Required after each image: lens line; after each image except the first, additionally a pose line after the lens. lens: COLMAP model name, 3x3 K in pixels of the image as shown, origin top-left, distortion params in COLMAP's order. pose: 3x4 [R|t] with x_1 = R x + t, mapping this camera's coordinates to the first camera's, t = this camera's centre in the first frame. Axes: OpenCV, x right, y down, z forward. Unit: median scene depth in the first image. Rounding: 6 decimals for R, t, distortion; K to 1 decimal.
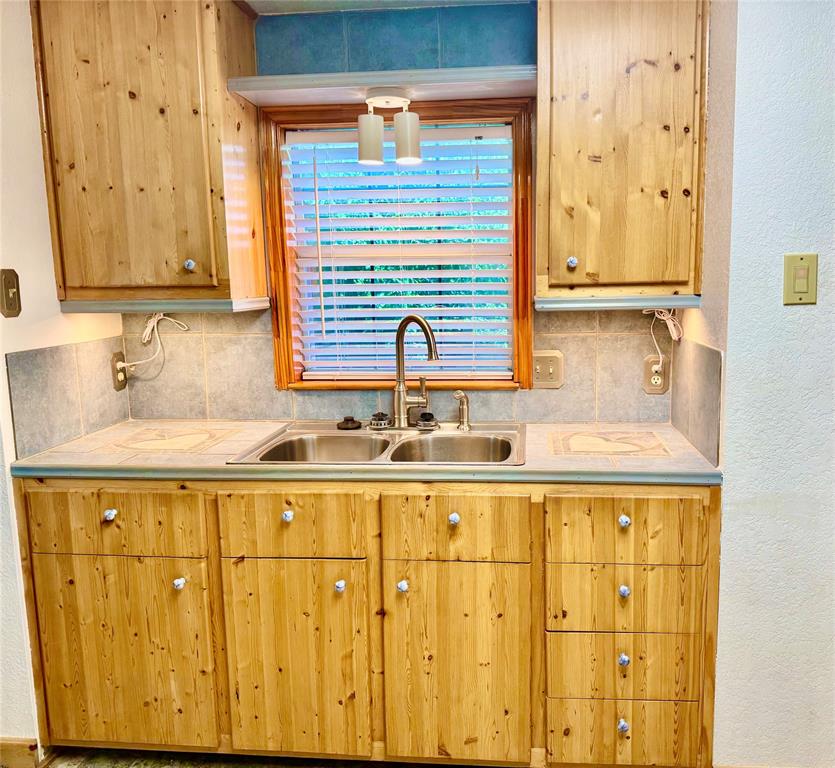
lens RADIAL K [[718.8, 0, 452.2], [0, 718.8, 381.4], [0, 0, 1]] dist [0.005738, -0.003082]
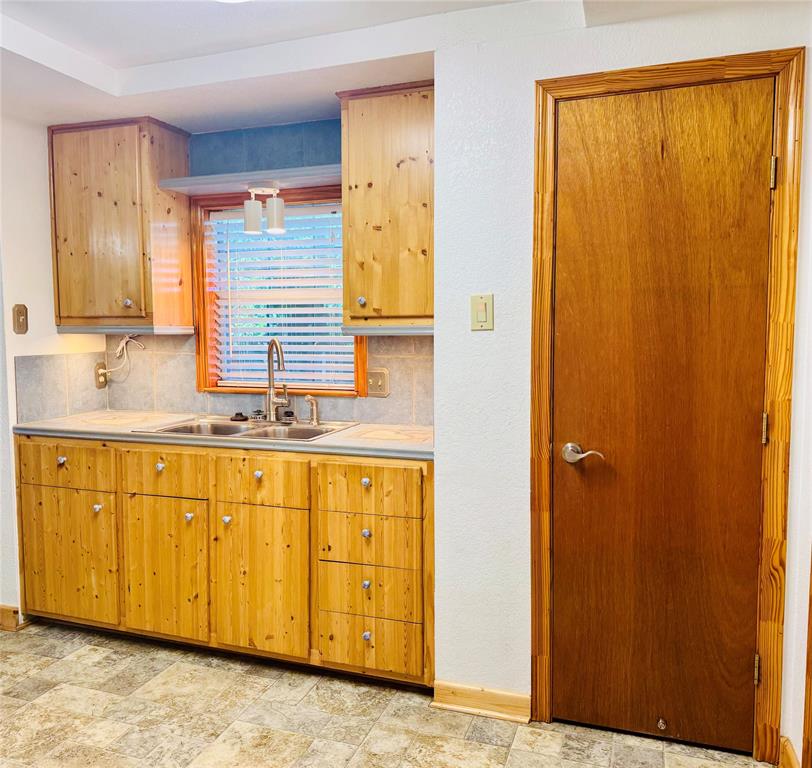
lens RADIAL K [[701.1, 0, 353.7], [0, 701.1, 383.3], [0, 0, 1]] dist [0.050275, -0.092502]
pose [[0.963758, 0.031954, -0.264858, 0.512342], [-0.048821, 0.997160, -0.057348, 0.072677], [0.262273, 0.068200, 0.962581, -0.304614]]
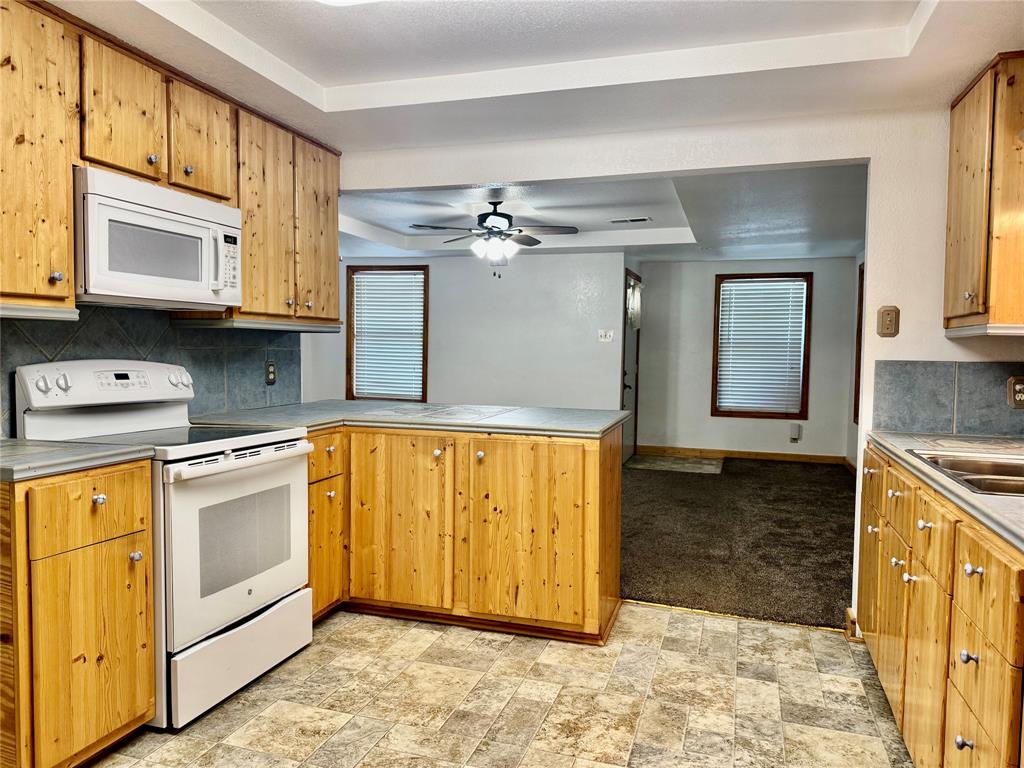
lens RADIAL K [[714.0, 0, 523.8], [0, 714.0, 386.2], [0, 0, 1]] dist [0.007269, -0.035633]
pose [[-0.201283, 0.061441, -0.977604, 1.004624], [-0.151099, 0.984138, 0.092962, -0.010887], [0.967809, 0.166427, -0.188806, 0.549408]]
